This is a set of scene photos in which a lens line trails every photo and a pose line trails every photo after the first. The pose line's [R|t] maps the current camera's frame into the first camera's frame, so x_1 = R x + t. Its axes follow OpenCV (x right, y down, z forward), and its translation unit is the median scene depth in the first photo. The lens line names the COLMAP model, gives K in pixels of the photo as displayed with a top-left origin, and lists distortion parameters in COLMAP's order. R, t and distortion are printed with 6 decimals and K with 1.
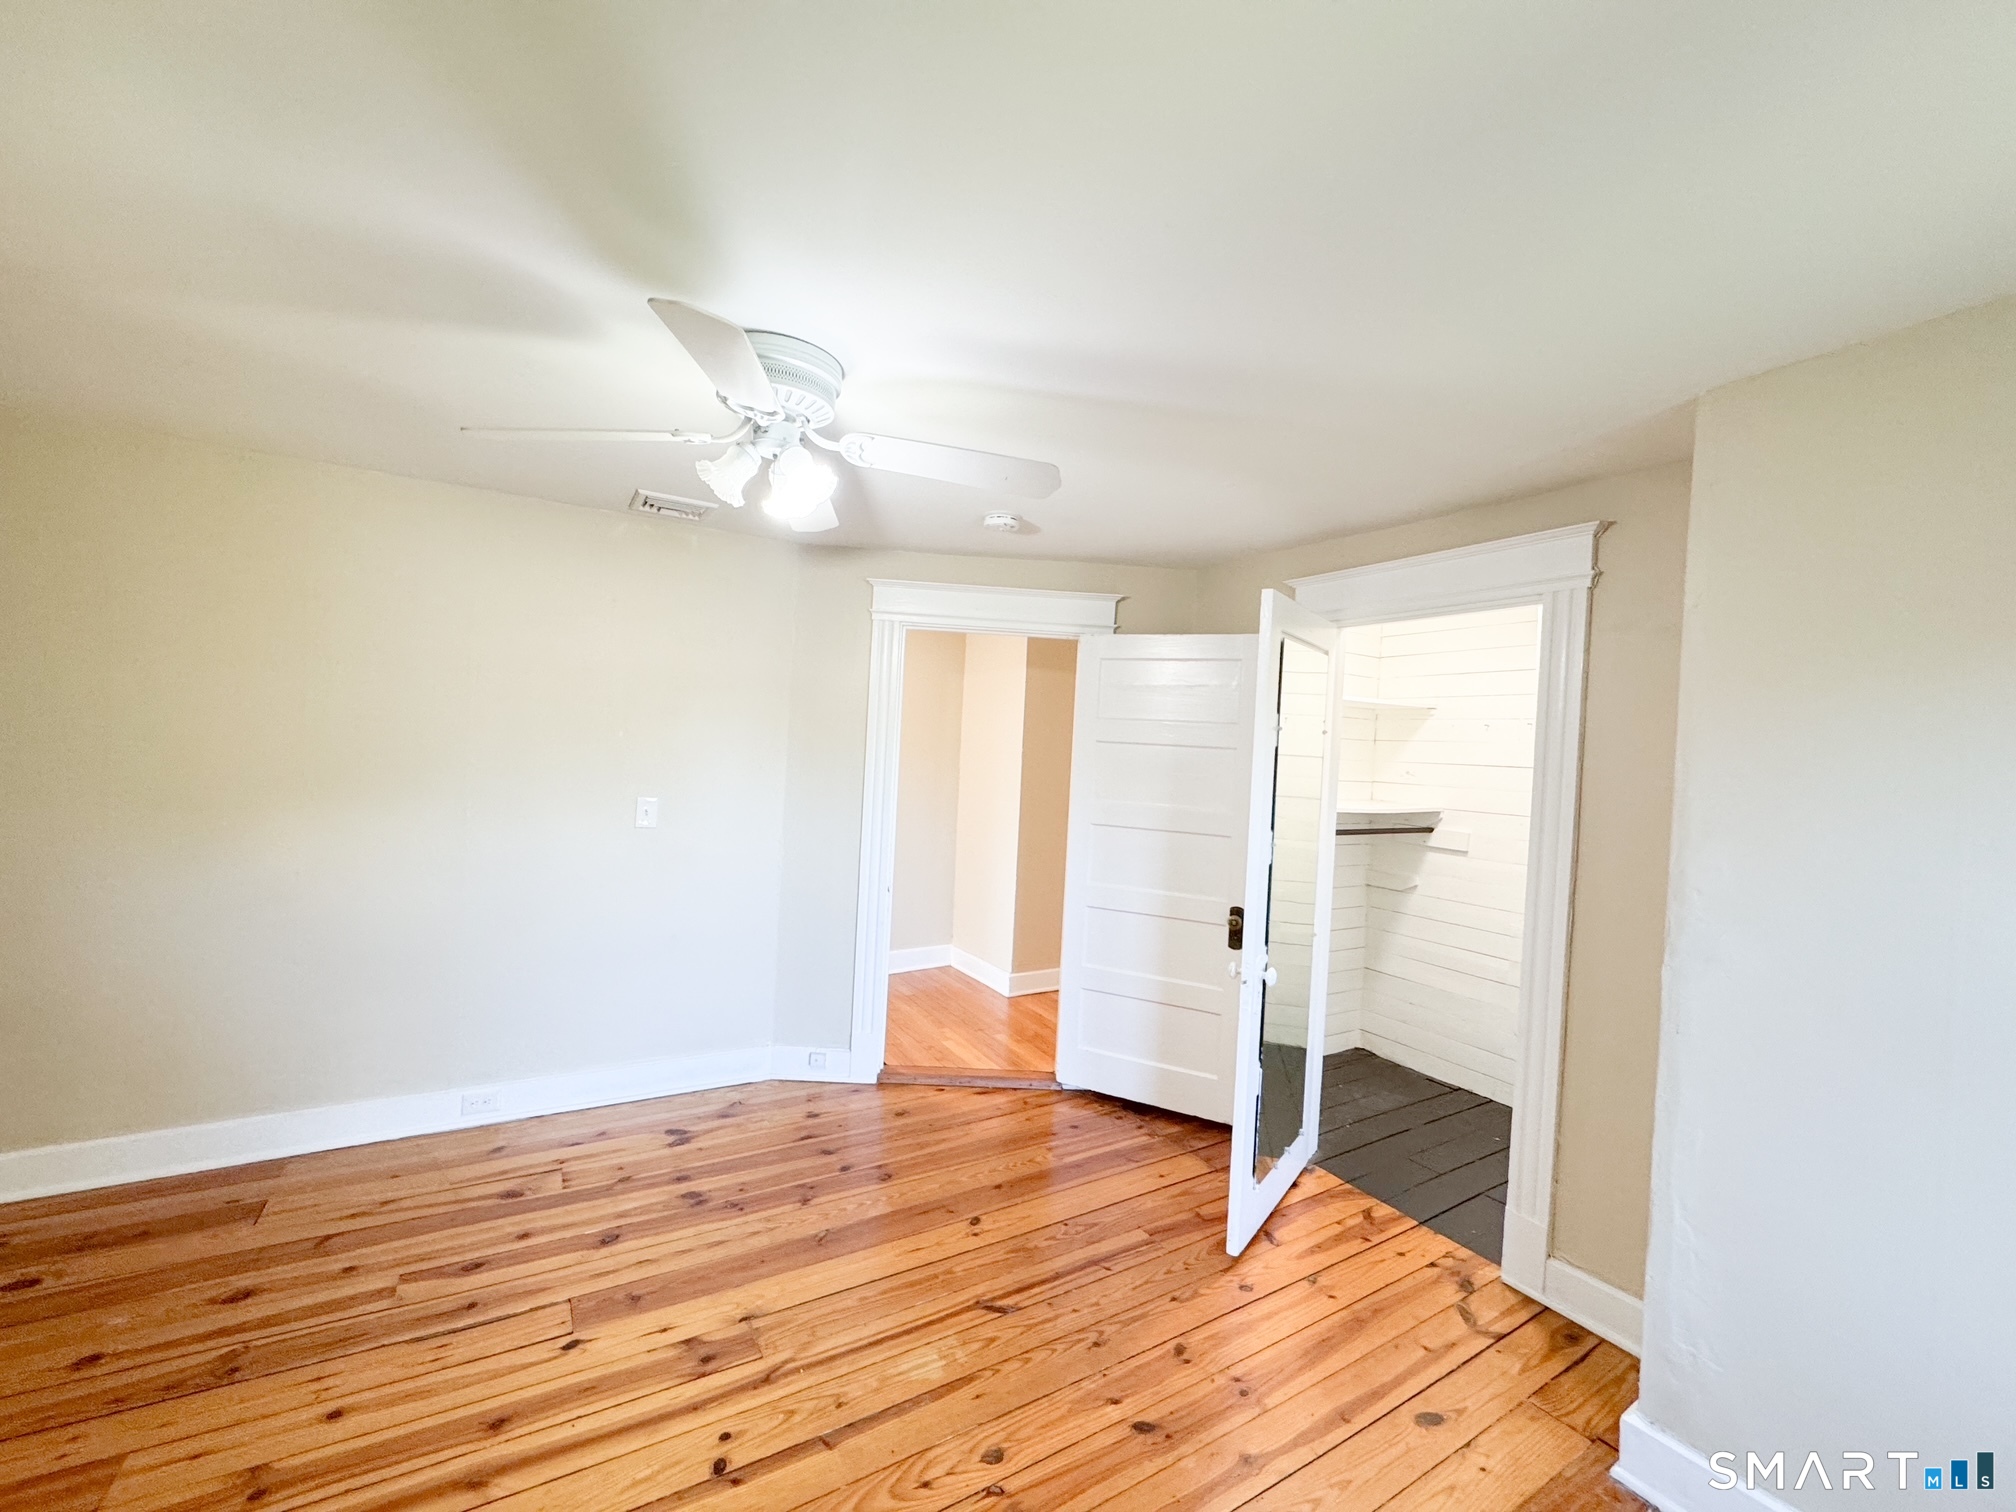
lens RADIAL K [[809.0, 0, 1008.0], [0, 809.0, 756.0], [0, 0, 1]] dist [-0.000752, -0.000298]
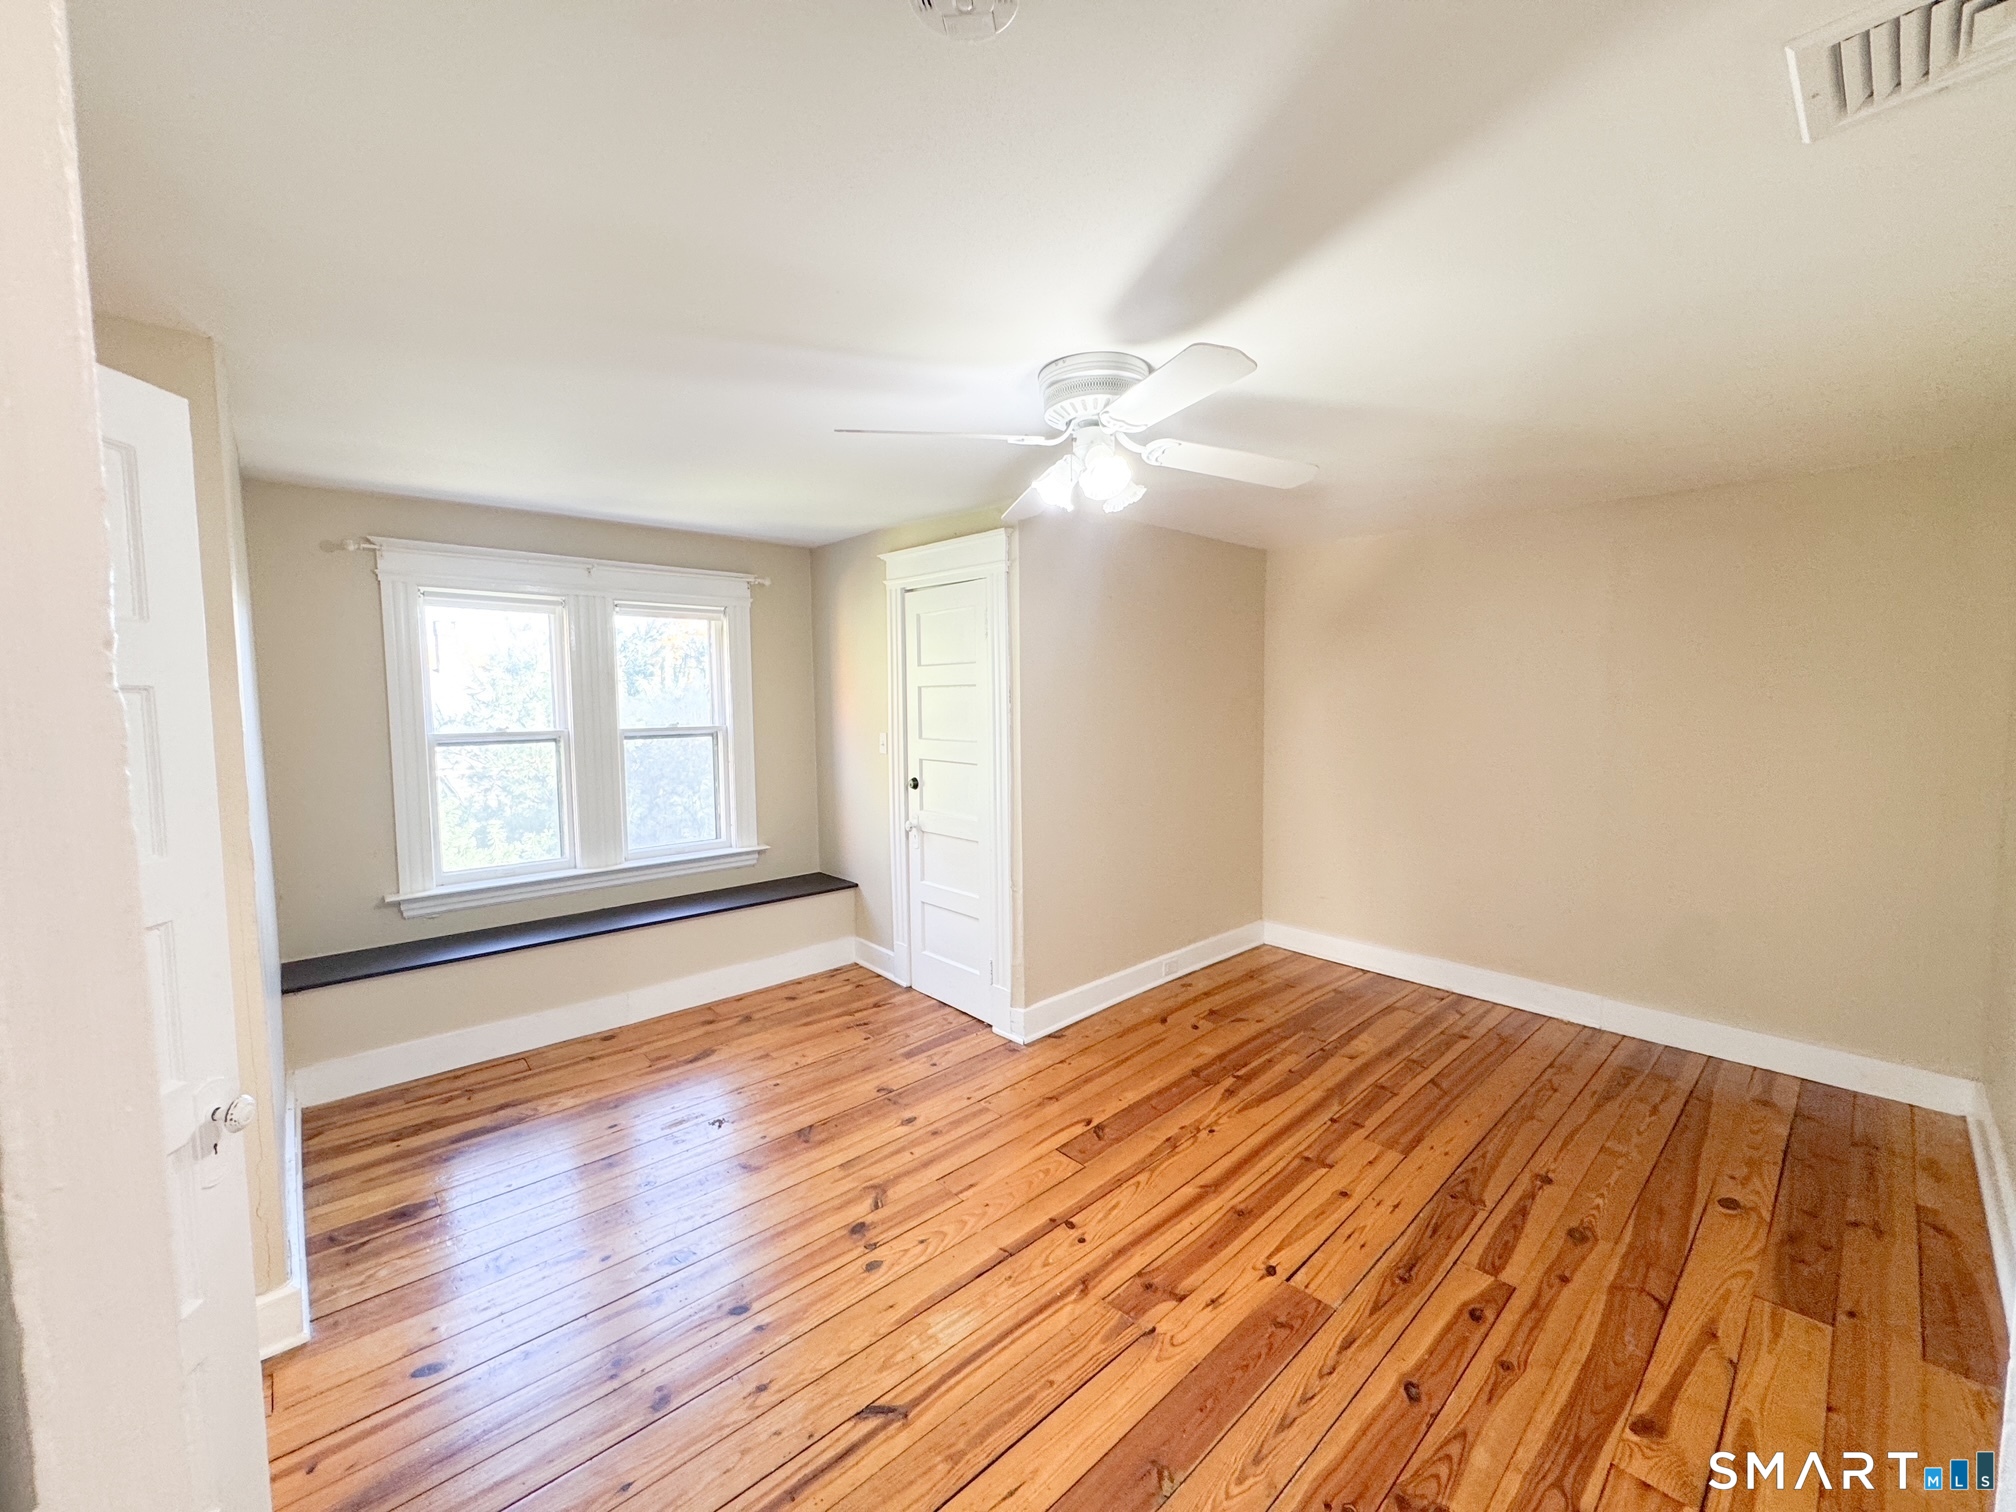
lens RADIAL K [[809.0, 0, 1008.0], [0, 809.0, 756.0], [0, 0, 1]] dist [-0.000752, -0.000298]
pose [[-0.980386, -0.028776, -0.194973, 0.039295], [-0.043687, 0.996403, 0.072612, -0.024937], [0.192182, 0.079706, -0.978117, 1.897258]]
